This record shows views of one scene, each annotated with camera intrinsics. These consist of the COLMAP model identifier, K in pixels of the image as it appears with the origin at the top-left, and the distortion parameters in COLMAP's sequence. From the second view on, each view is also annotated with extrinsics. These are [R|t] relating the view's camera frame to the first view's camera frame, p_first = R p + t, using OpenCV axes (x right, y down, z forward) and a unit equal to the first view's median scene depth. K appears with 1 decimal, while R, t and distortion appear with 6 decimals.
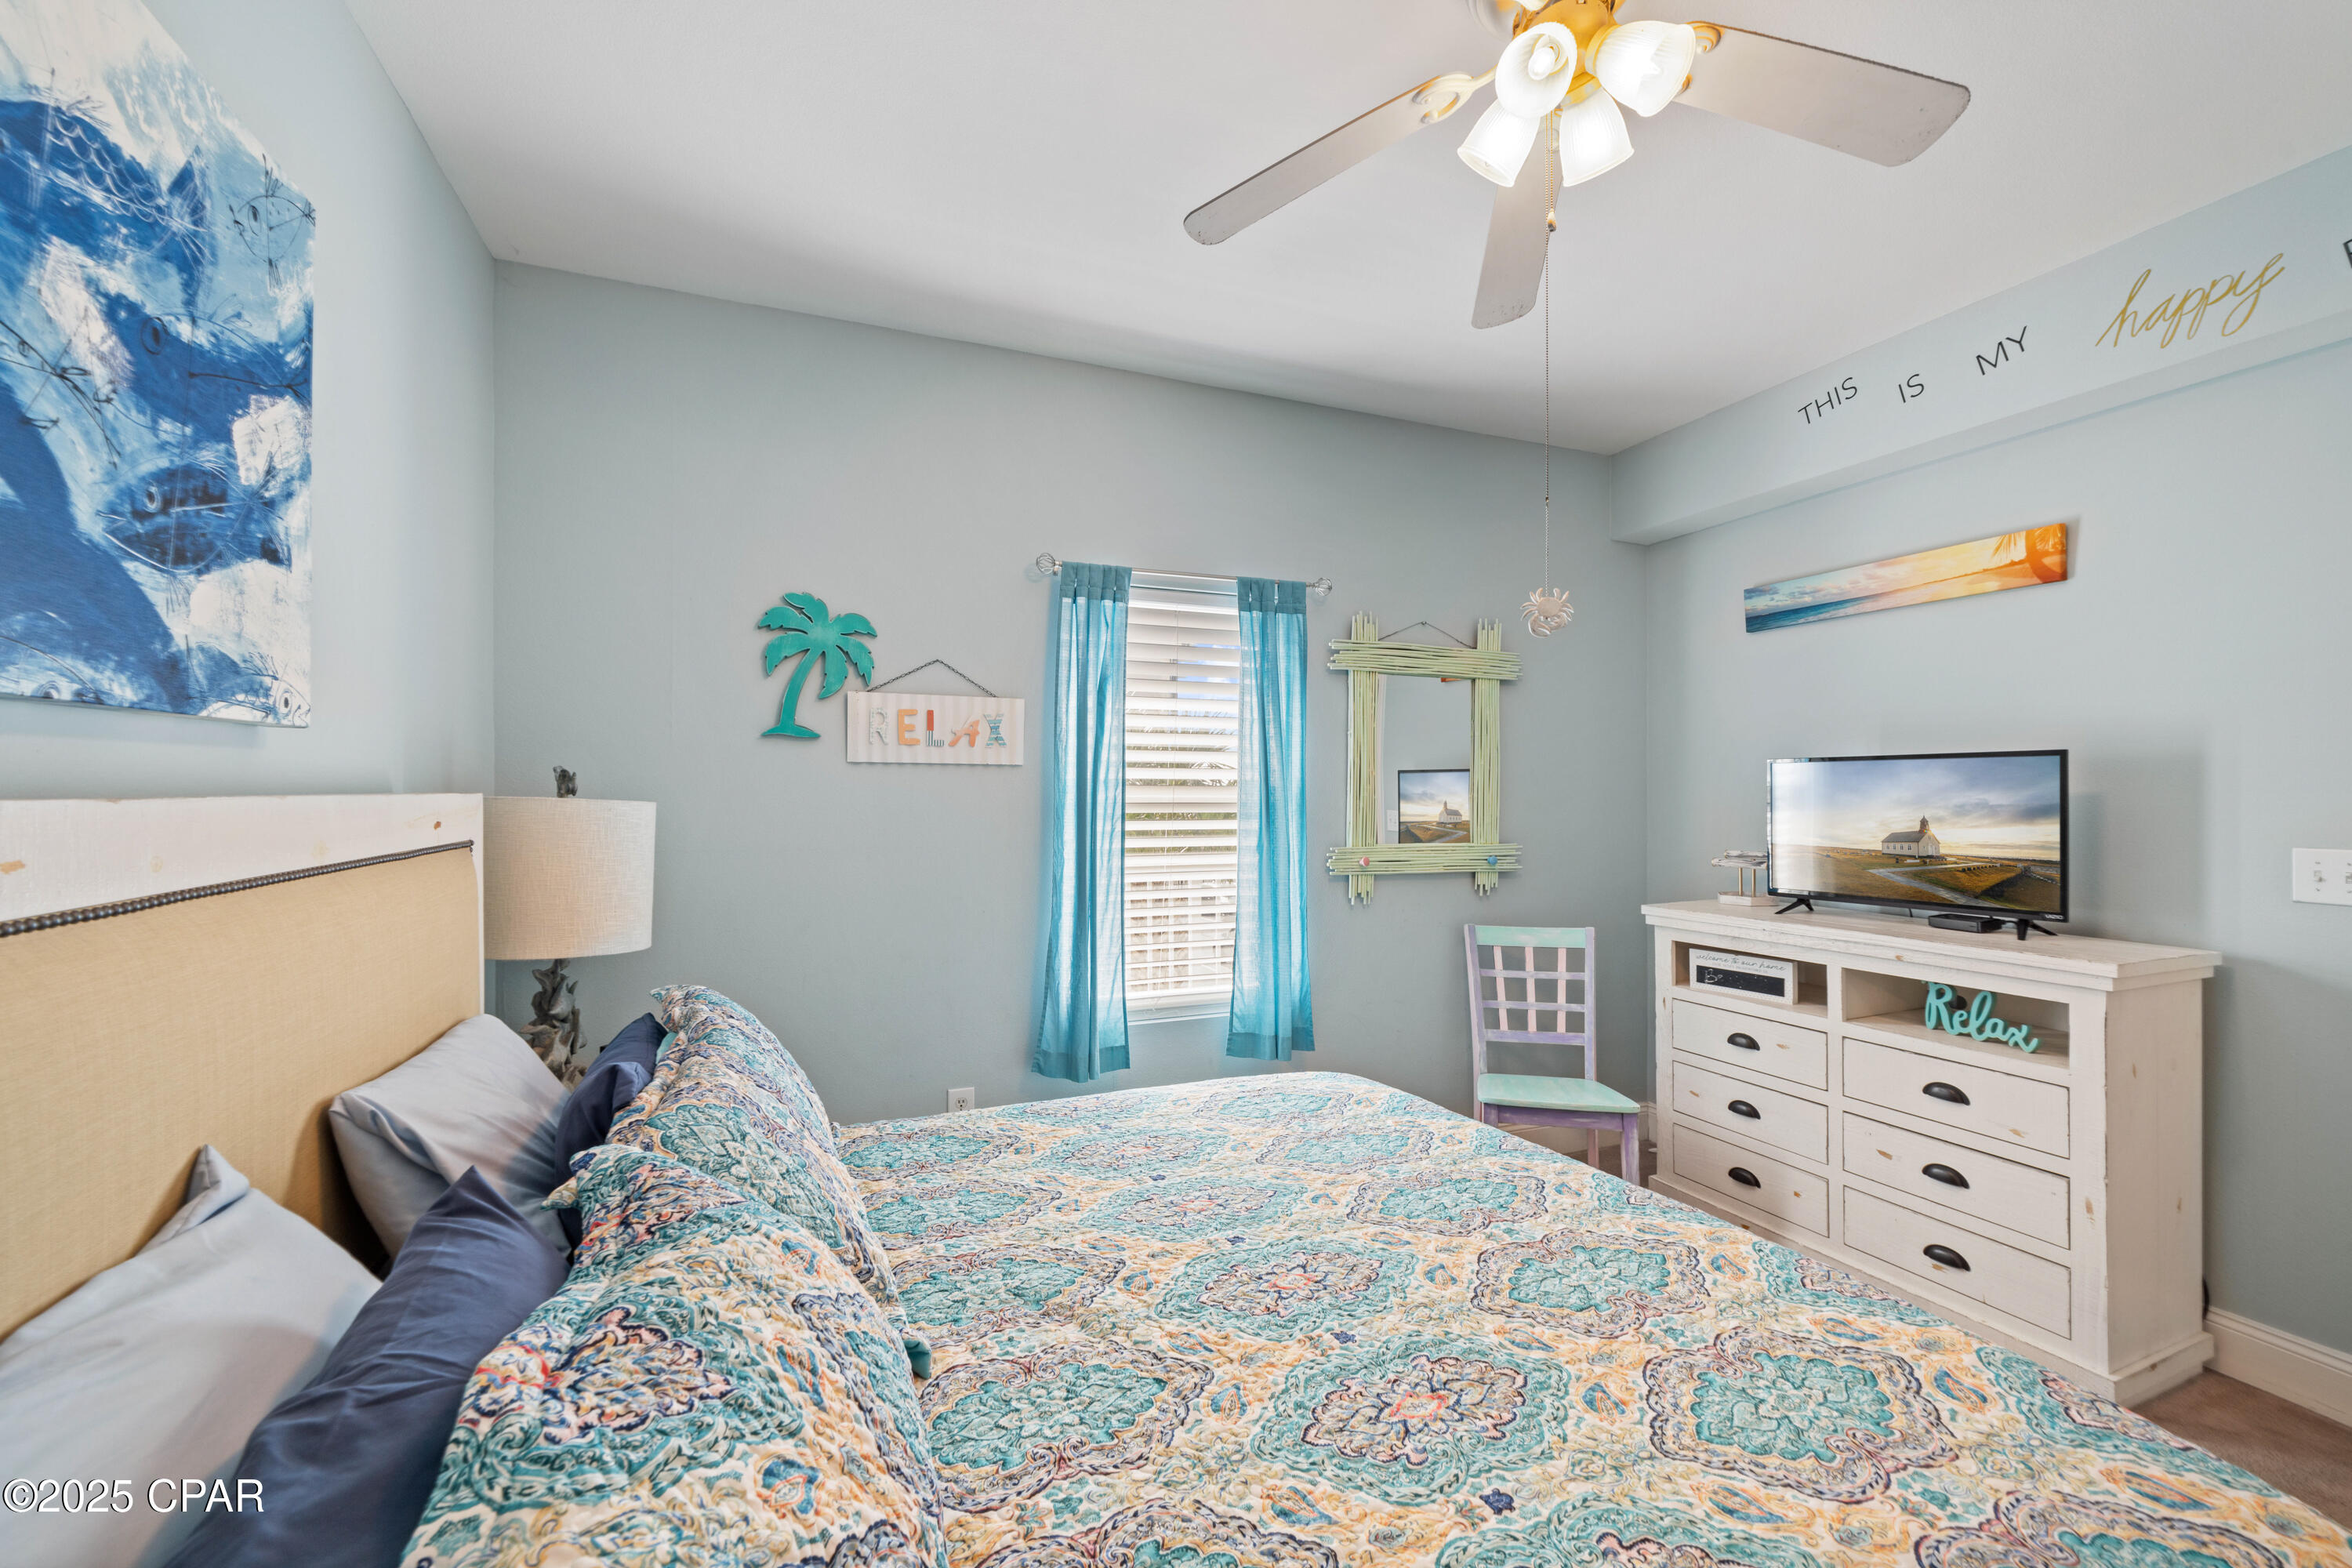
lens RADIAL K [[945.1, 0, 1186.8], [0, 945.1, 799.7], [0, 0, 1]] dist [-0.002550, -0.000144]
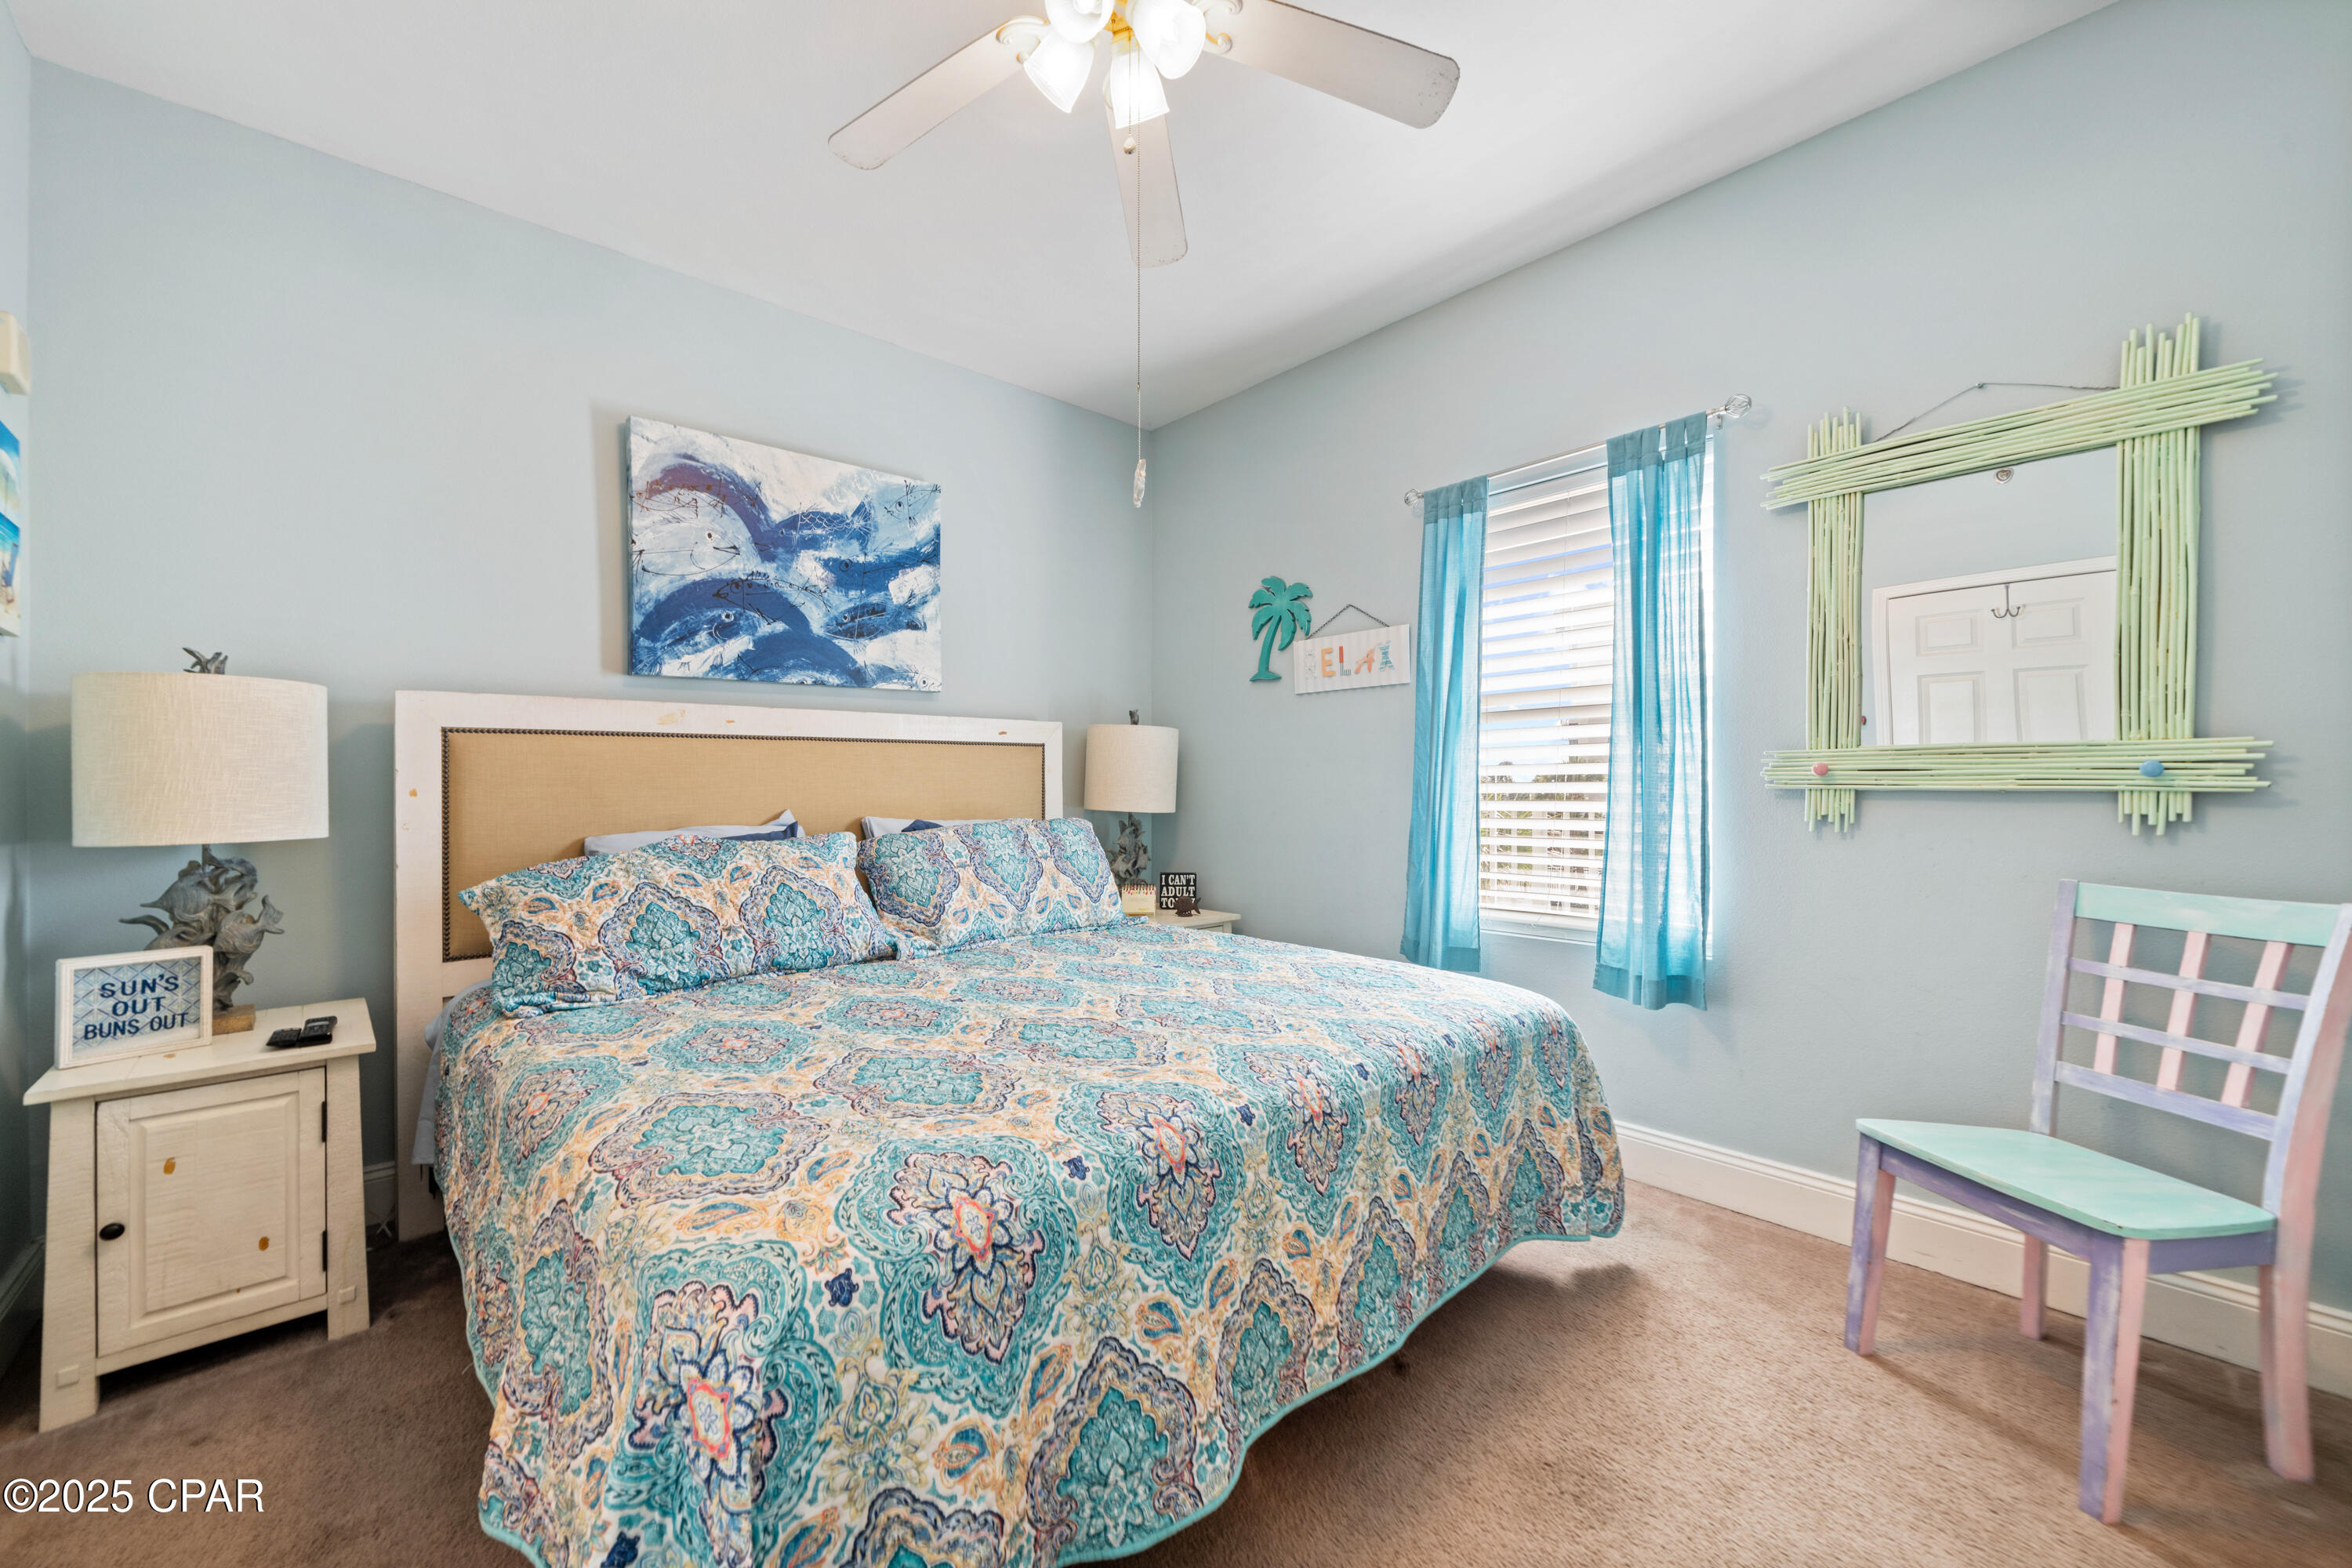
lens RADIAL K [[1046.1, 0, 1249.4], [0, 1046.1, 805.5], [0, 0, 1]] dist [-0.004007, 0.000072]
pose [[0.322795, -0.003327, -0.946463, 1.011663], [0.000726, 0.999994, -0.003268, 0.121262], [0.946469, 0.000368, 0.322796, 0.448000]]
